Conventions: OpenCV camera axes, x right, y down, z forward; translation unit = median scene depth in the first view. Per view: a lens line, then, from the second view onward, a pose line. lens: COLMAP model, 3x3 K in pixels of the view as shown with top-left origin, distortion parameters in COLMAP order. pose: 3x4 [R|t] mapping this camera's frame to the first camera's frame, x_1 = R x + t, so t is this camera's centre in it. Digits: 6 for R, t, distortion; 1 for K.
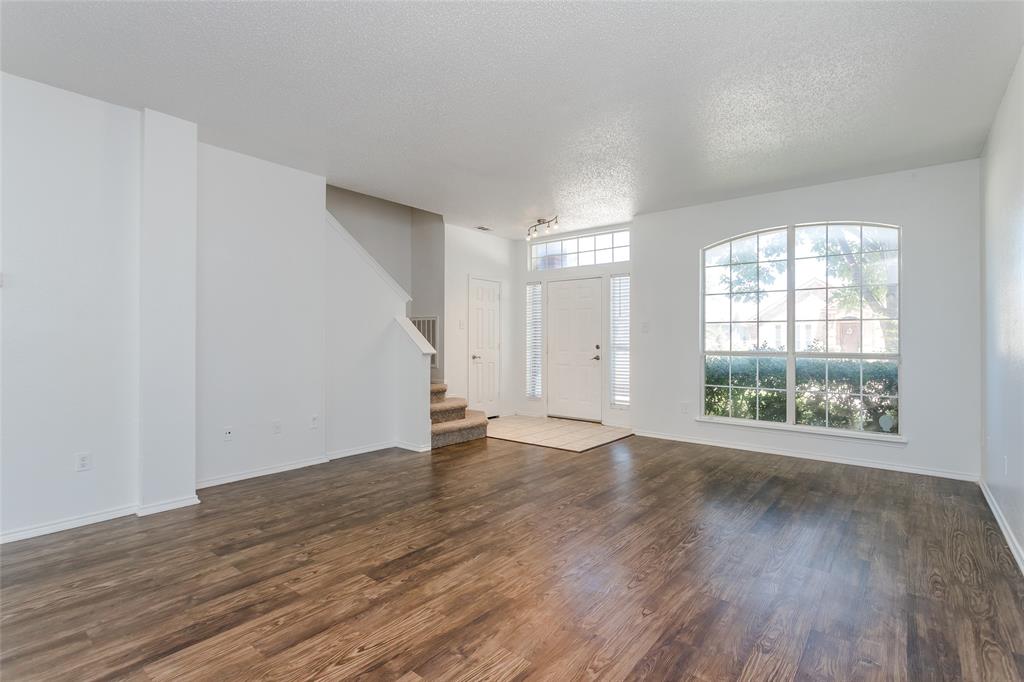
lens RADIAL K [[487.7, 0, 513.5], [0, 487.7, 337.7], [0, 0, 1]] dist [0.000097, 0.001203]
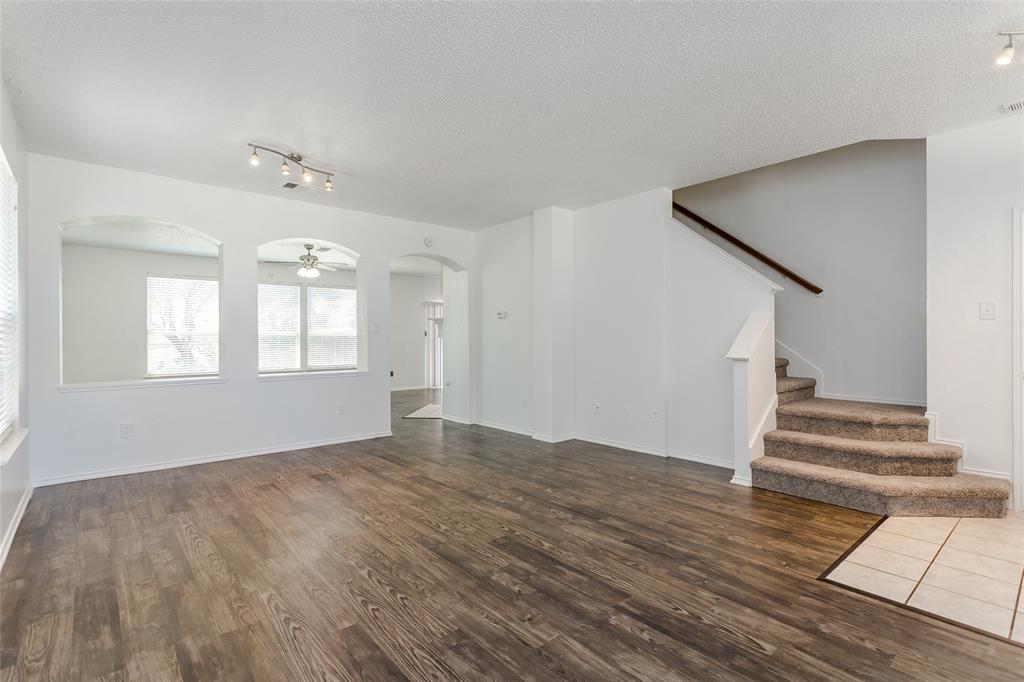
lens RADIAL K [[487.7, 0, 507.4], [0, 487.7, 345.5], [0, 0, 1]] dist [0.000097, 0.001203]
pose [[-0.182112, 0.011278, -0.983213, 1.001587], [0.008087, 0.999918, 0.009972, 0.000710], [0.983245, -0.006135, -0.182188, 1.200346]]
